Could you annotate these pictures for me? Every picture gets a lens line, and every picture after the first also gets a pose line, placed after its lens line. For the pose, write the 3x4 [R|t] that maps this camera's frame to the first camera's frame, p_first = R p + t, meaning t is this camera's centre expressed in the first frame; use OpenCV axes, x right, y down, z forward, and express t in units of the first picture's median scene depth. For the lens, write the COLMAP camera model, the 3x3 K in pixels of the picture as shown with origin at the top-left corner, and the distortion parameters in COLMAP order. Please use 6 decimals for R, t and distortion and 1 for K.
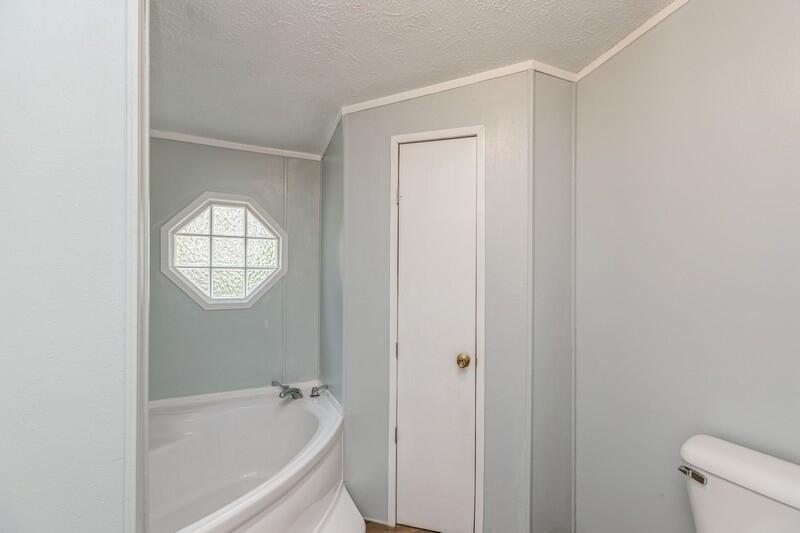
lens RADIAL K [[359.0, 0, 399.2], [0, 359.0, 271.9], [0, 0, 1]] dist [0.005076, -0.000682]
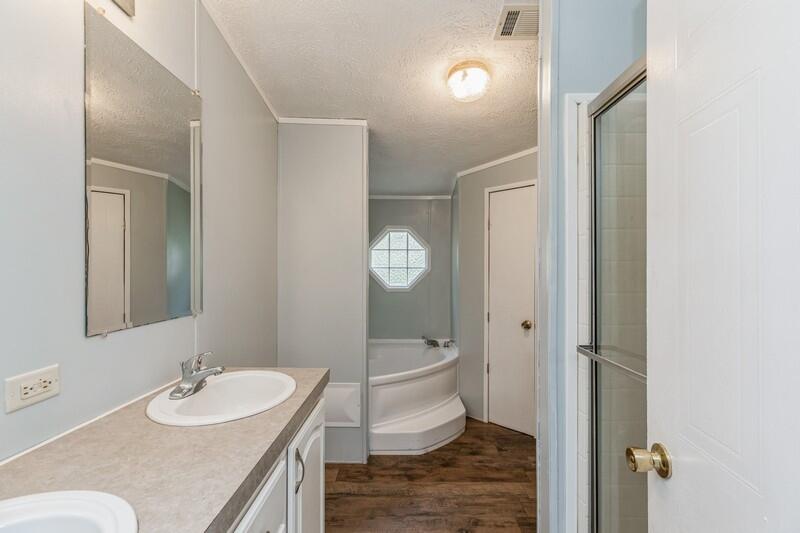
lens RADIAL K [[359.0, 0, 394.2], [0, 359.0, 269.6], [0, 0, 1]] dist [0.005076, -0.000682]
pose [[0.890937, -0.003398, -0.454114, 0.293763], [0.002653, 0.999994, -0.002279, 0.000332], [0.454119, 0.000826, 0.890941, -0.551568]]
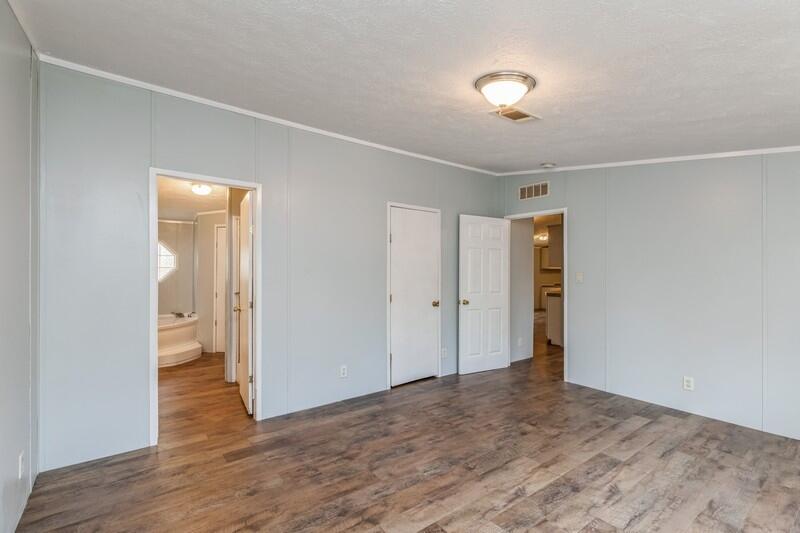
lens RADIAL K [[359.0, 0, 399.4], [0, 359.0, 269.0], [0, 0, 1]] dist [0.005076, -0.000682]
pose [[0.979685, 0.001090, 0.200538, 0.736931], [-0.000291, 0.999992, -0.004013, 0.008537], [-0.200541, 0.003873, 0.979678, -1.871490]]
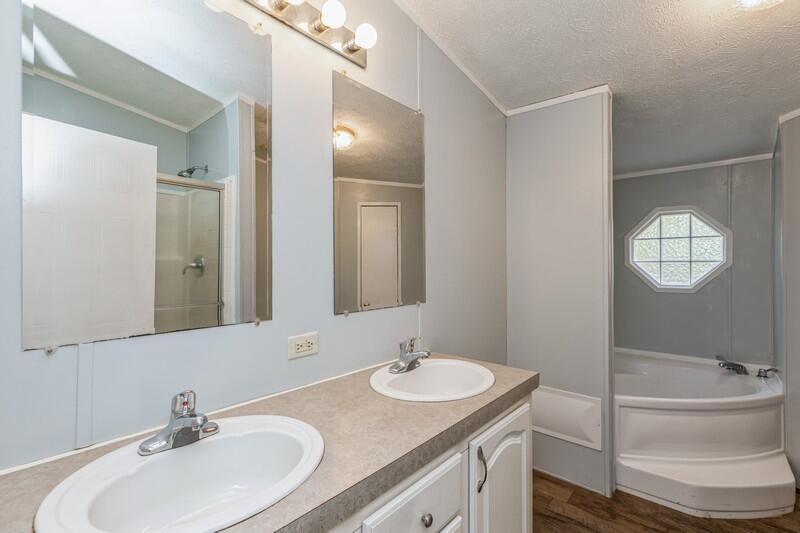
lens RADIAL K [[359.0, 0, 396.5], [0, 359.0, 264.3], [0, 0, 1]] dist [0.005076, -0.000682]
pose [[0.385635, -0.008844, -0.922609, 0.356623], [0.006109, 0.999957, -0.007032, 0.001349], [0.922631, -0.002925, 0.385672, -0.461082]]
